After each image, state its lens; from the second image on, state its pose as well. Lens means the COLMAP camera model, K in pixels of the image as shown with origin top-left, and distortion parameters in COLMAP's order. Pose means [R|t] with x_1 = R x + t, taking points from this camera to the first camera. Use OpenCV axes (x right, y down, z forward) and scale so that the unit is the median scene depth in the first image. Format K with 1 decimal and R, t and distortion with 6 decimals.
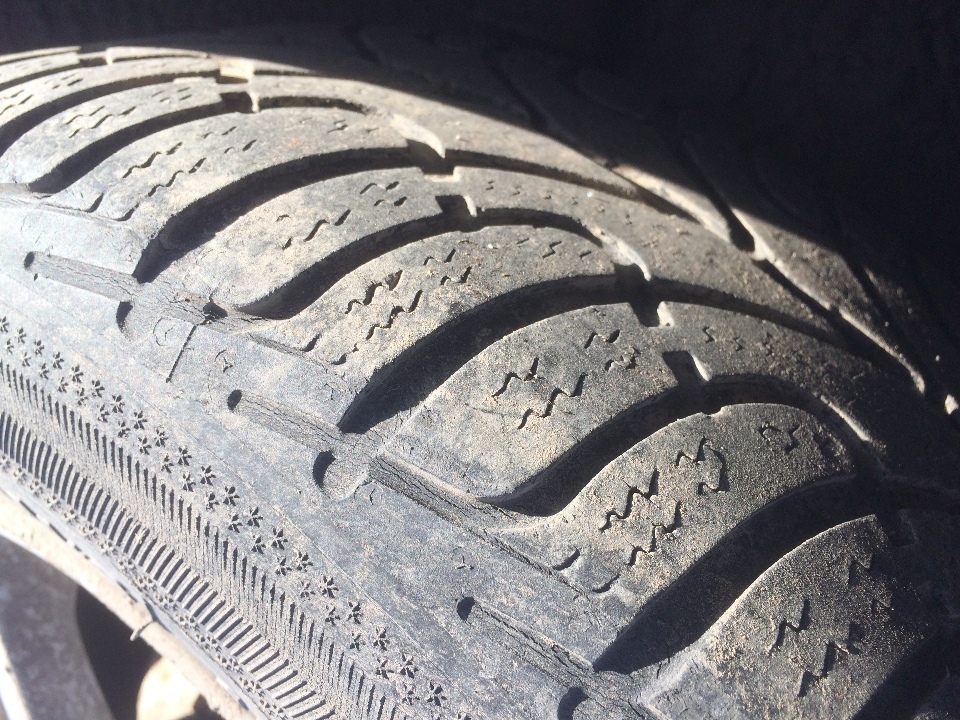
lens RADIAL K [[808.0, 0, 480.0], [0, 808.0, 360.0], [0, 0, 1]] dist [0.077064, -0.098325]
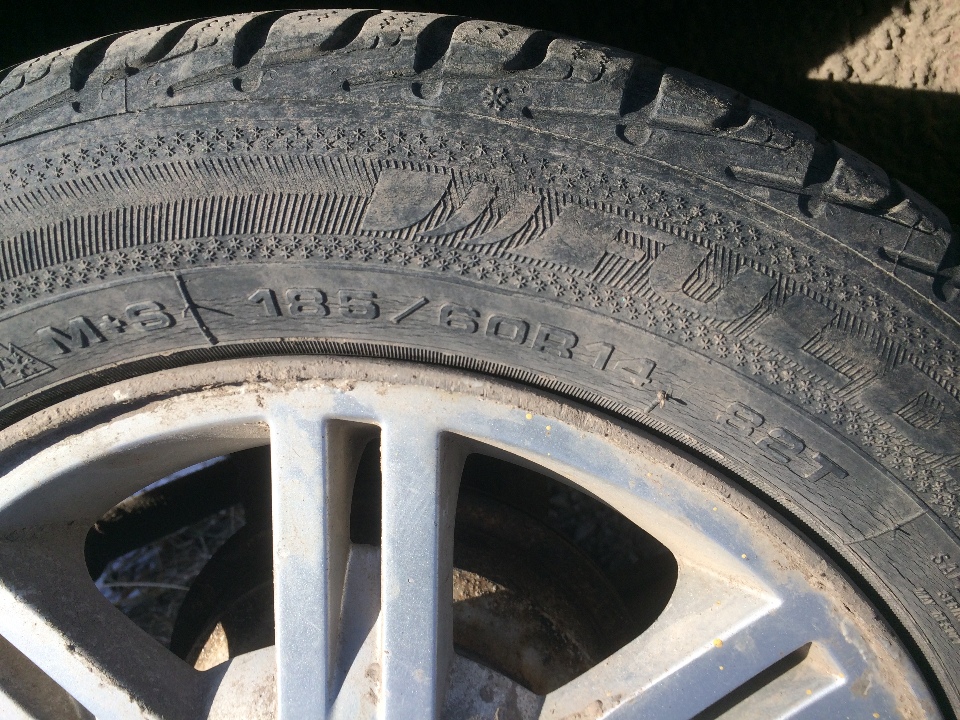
lens RADIAL K [[808.0, 0, 480.0], [0, 808.0, 360.0], [0, 0, 1]] dist [0.077064, -0.098325]
pose [[0.783714, -0.499963, 0.368550, -0.722085], [0.588937, 0.786676, -0.185184, 1.220756], [-0.197345, 0.362184, 0.910976, -0.513513]]
